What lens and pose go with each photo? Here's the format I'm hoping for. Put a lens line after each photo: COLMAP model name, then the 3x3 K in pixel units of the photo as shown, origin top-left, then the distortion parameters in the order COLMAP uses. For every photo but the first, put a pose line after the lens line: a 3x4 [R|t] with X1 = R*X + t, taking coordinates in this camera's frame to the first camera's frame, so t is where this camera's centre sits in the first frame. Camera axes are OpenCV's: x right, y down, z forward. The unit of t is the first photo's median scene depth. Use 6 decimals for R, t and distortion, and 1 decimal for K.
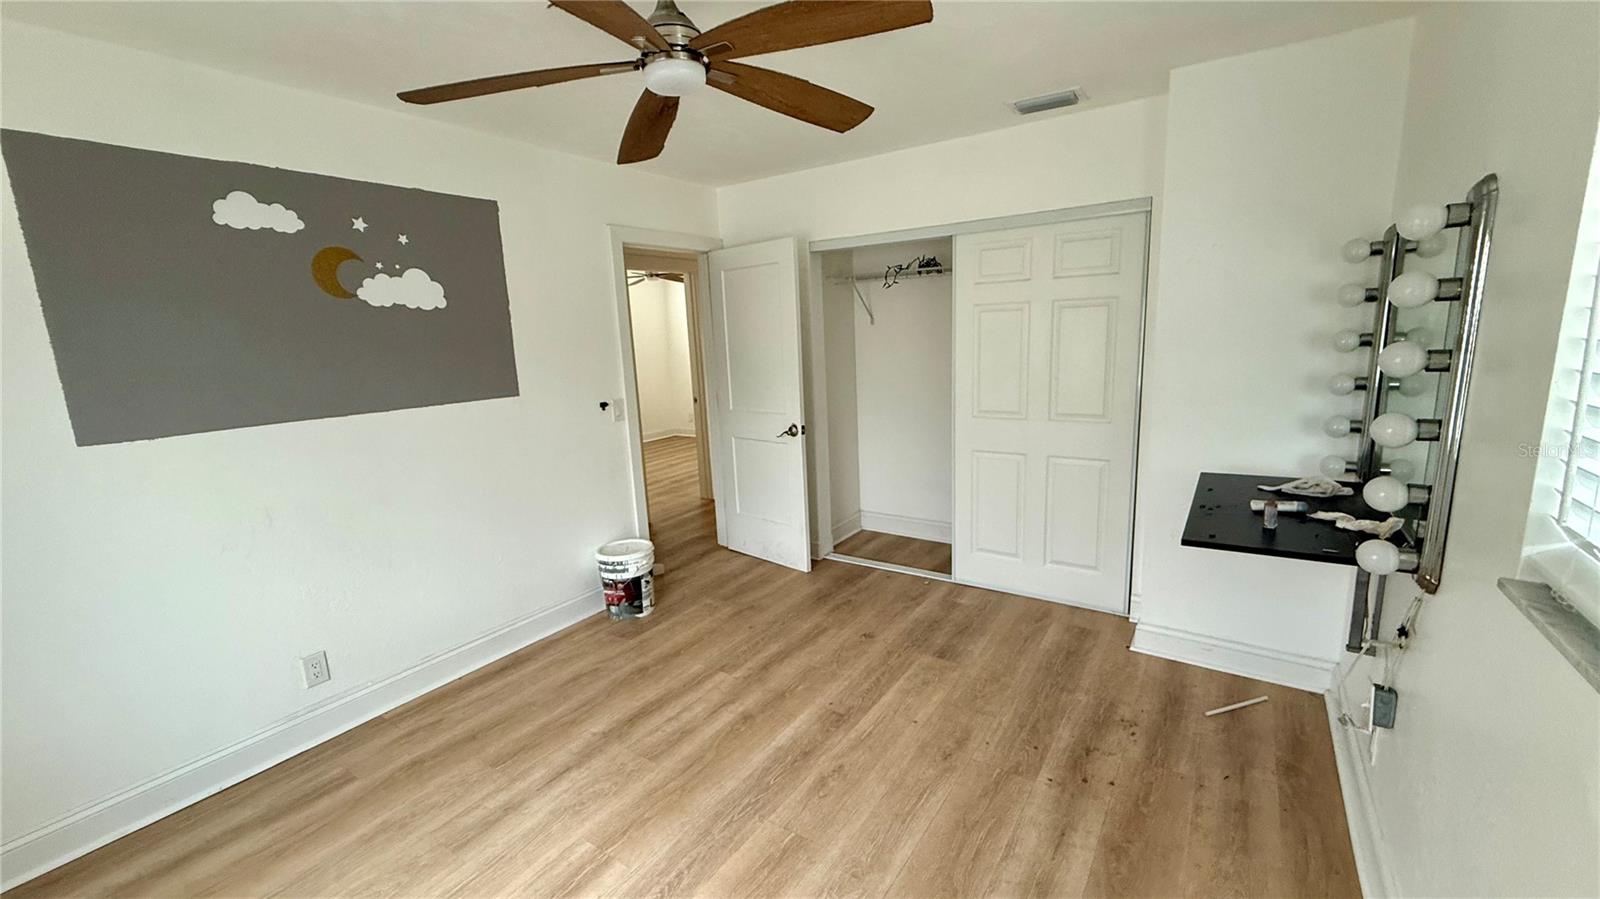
lens RADIAL K [[636.5, 0, 805.5], [0, 636.5, 445.3], [0, 0, 1]] dist [0.002528, 0.000173]
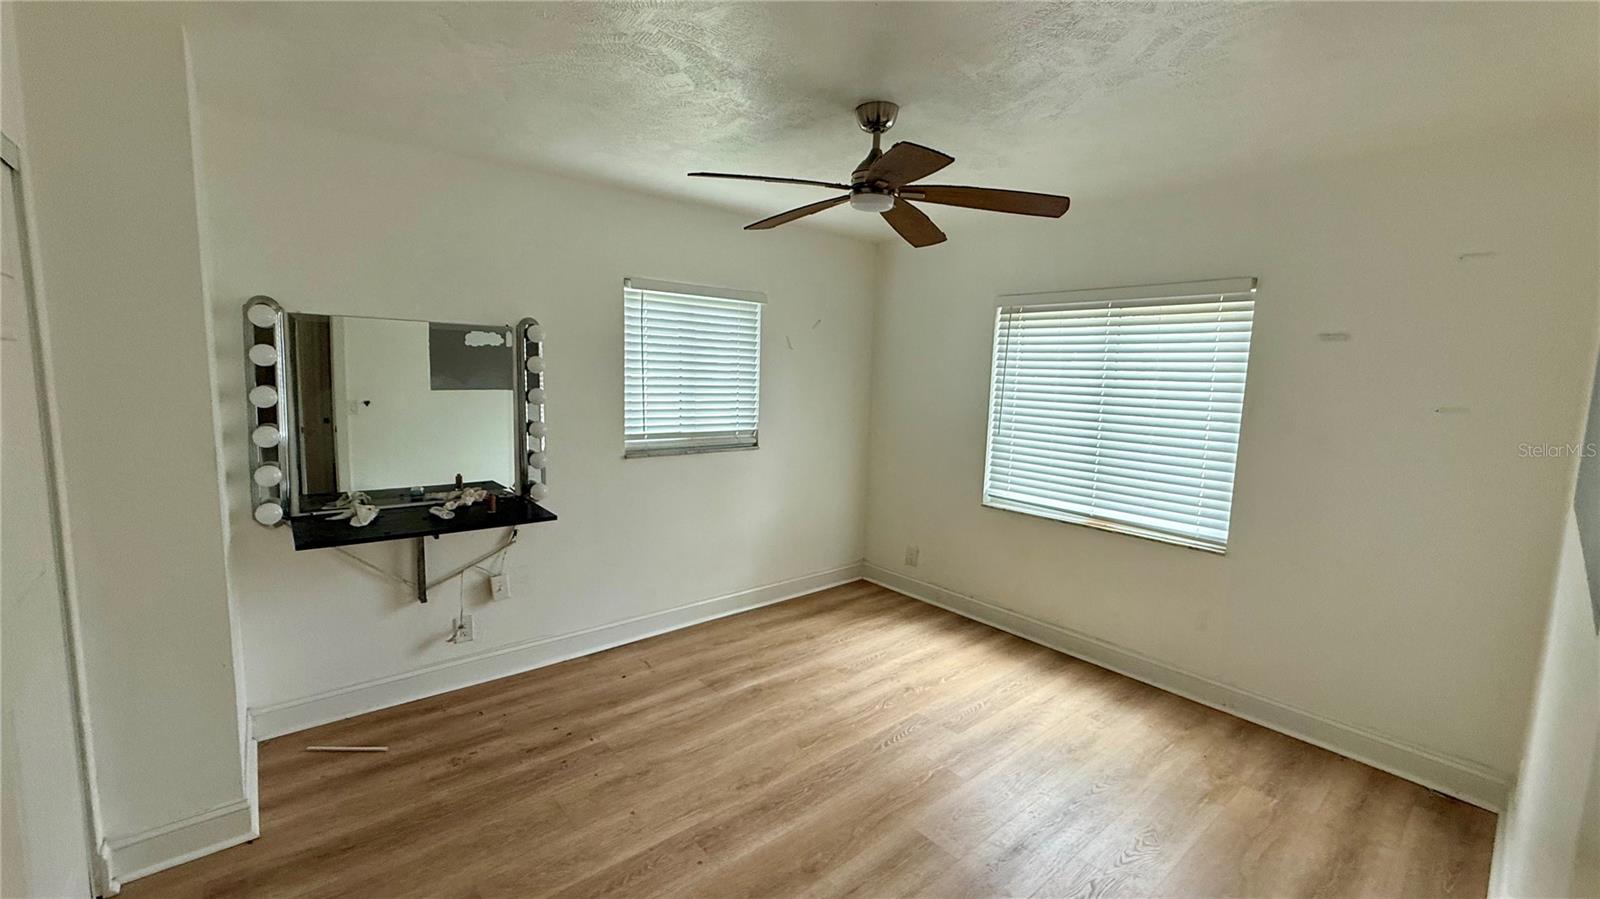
lens RADIAL K [[636.5, 0, 801.3], [0, 636.5, 448.2], [0, 0, 1]] dist [0.002528, 0.000173]
pose [[-0.961335, -0.017483, 0.274827, -0.314220], [0.061936, 0.958687, 0.277638, -0.312479], [-0.268327, 0.283925, -0.920536, 1.732725]]
